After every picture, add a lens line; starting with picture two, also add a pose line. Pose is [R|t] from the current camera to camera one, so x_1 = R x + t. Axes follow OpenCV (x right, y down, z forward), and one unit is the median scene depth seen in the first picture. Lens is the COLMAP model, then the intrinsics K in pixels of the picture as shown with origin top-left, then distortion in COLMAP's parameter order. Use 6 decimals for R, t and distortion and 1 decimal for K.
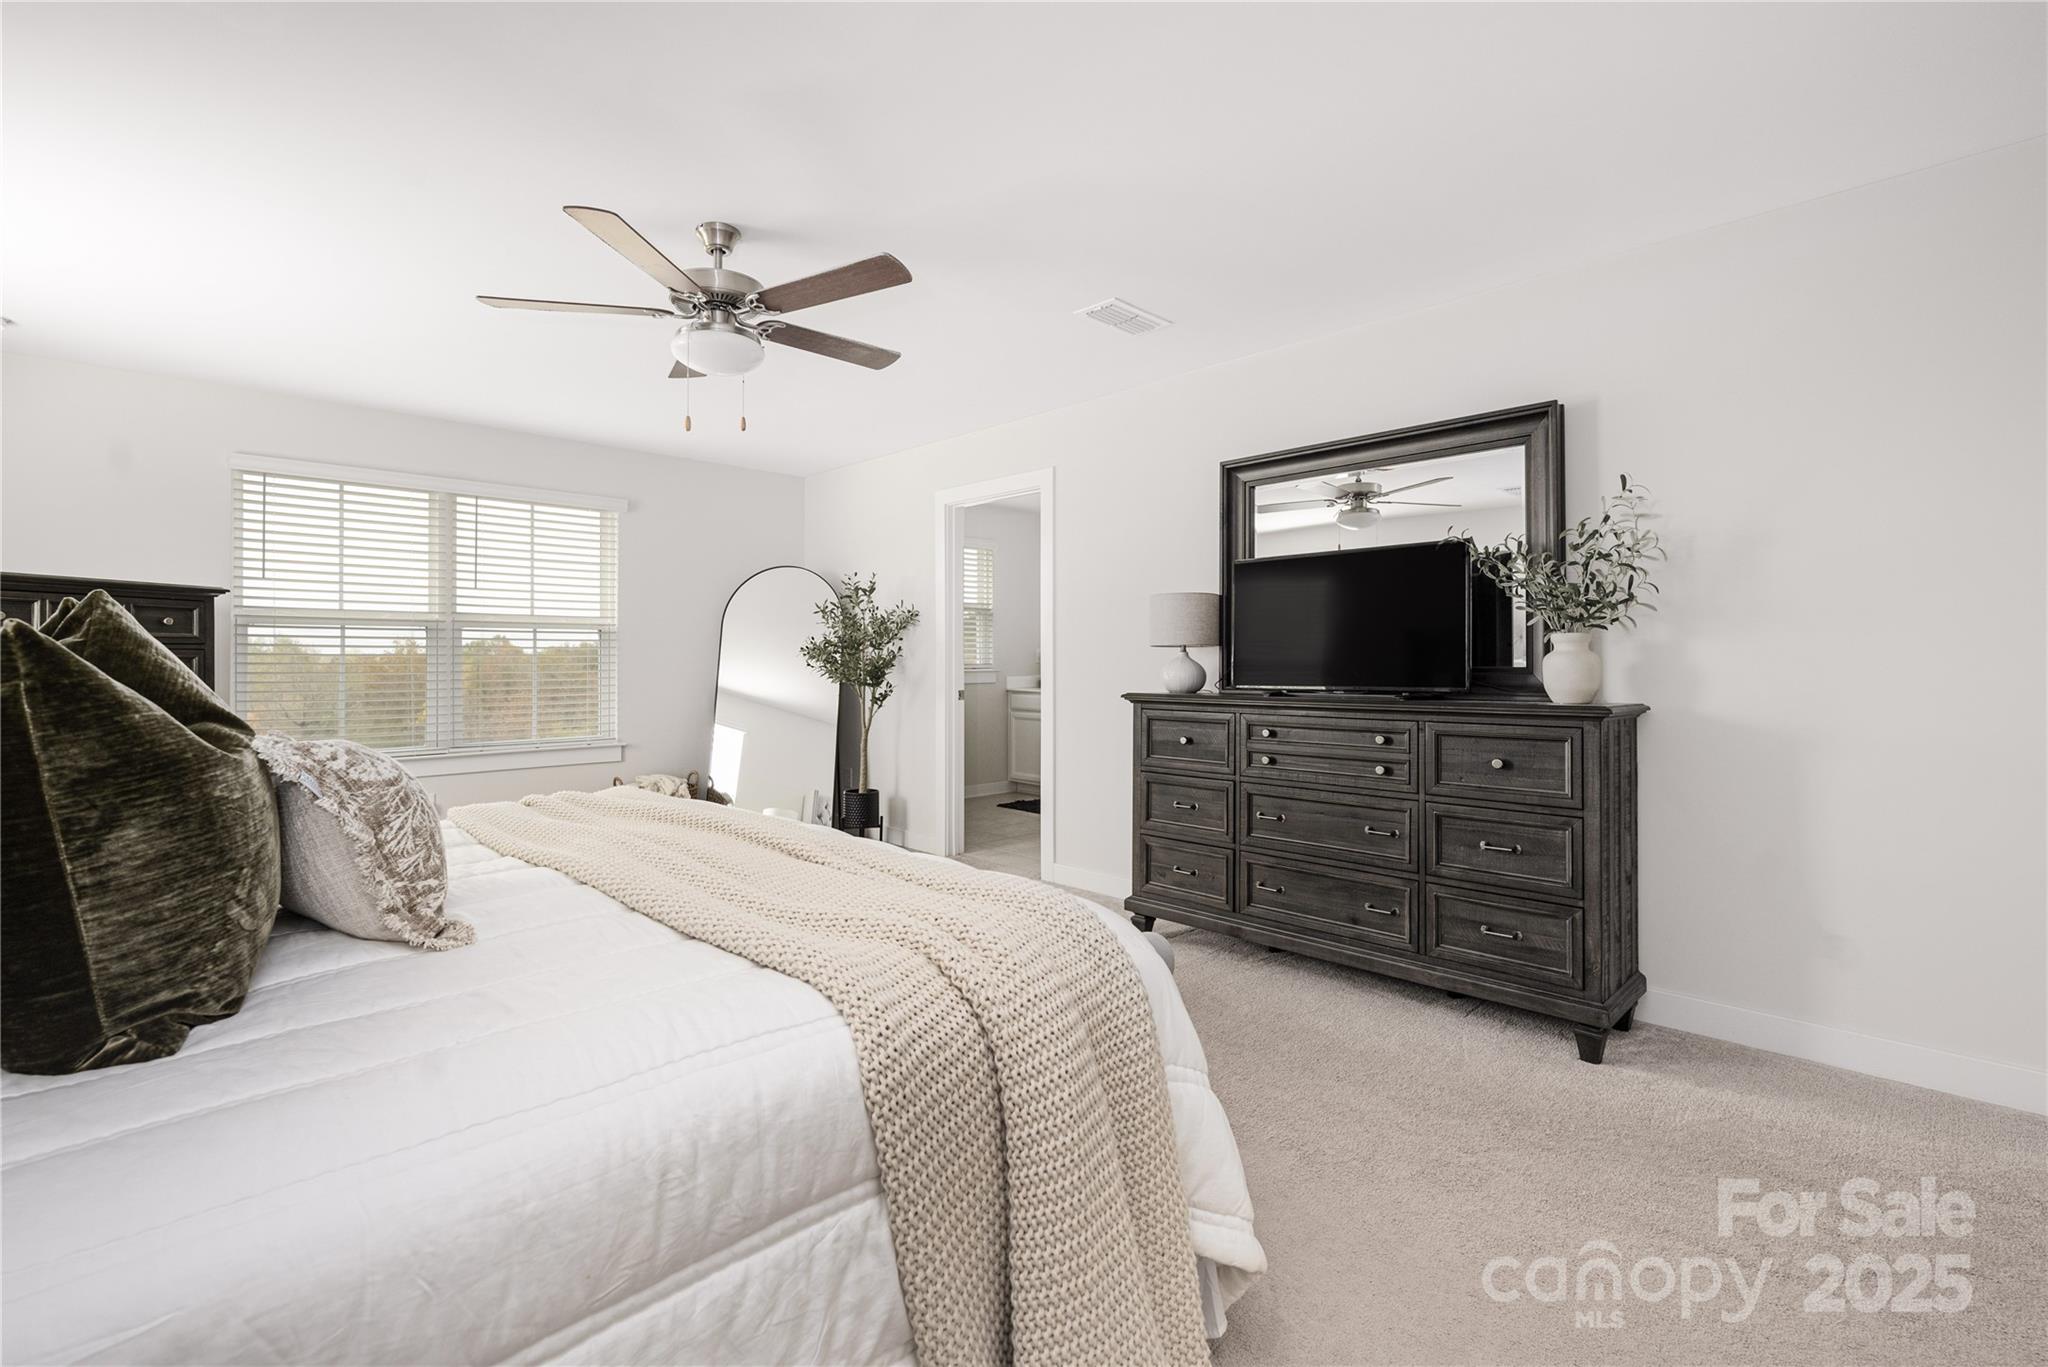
lens RADIAL K [[908.8, 0, 1020.6], [0, 908.8, 663.7], [0, 0, 1]] dist [0.002501, 0.000428]
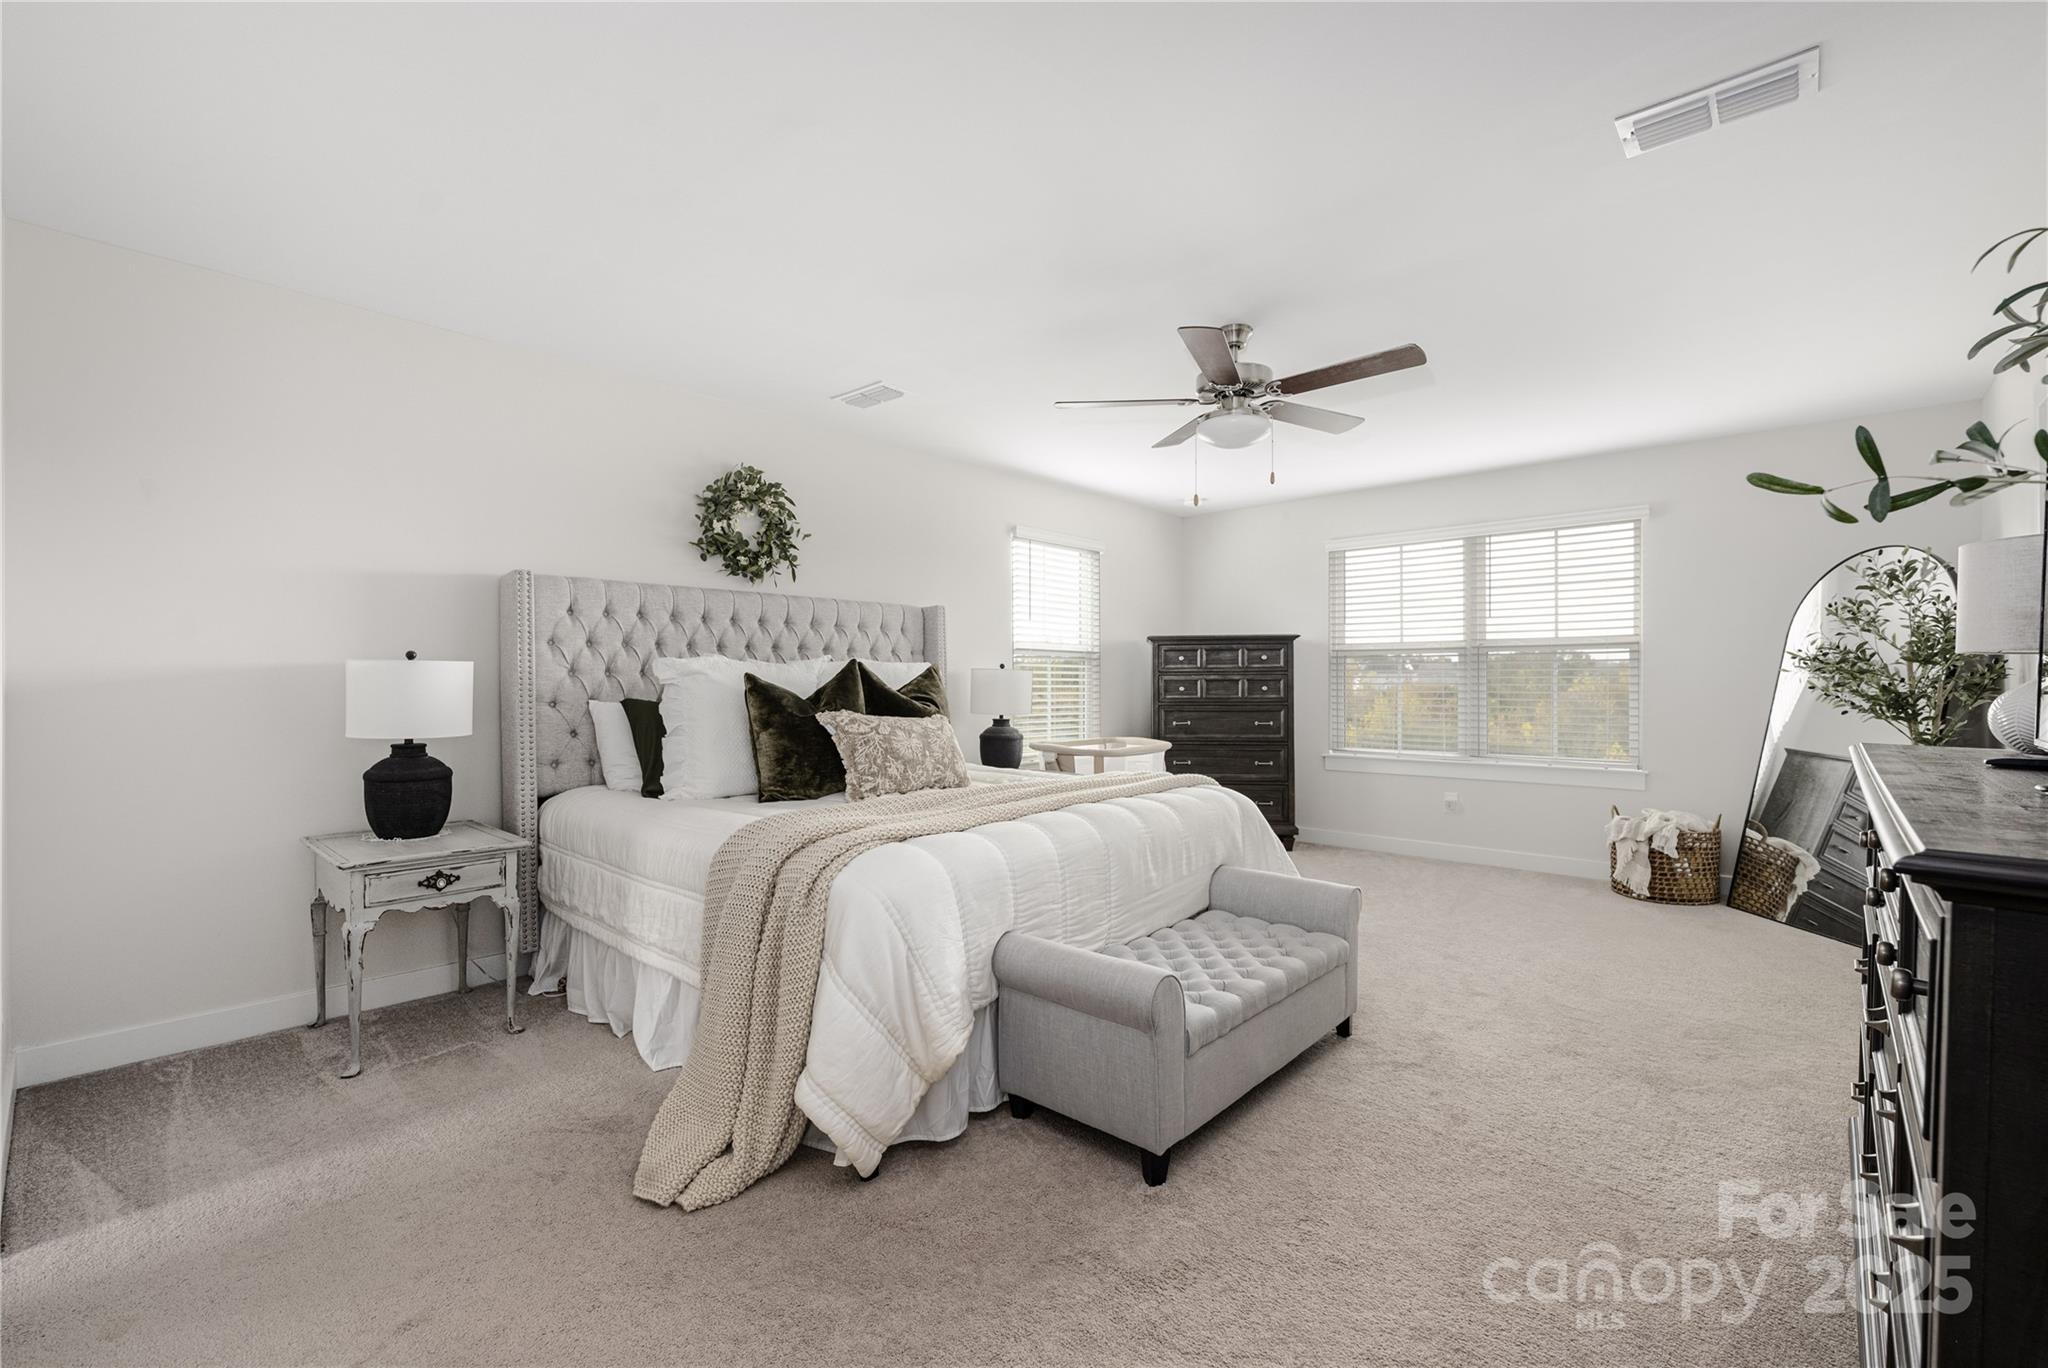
lens RADIAL K [[884.9, 0, 1003.4], [0, 884.9, 689.5], [0, 0, 1]] dist [-0.010621, -0.000565]
pose [[0.056688, 0.005871, -0.998375, 0.443800], [-0.001215, 0.999982, 0.005811, 0.000875], [0.998391, 0.000884, 0.056694, 0.328090]]
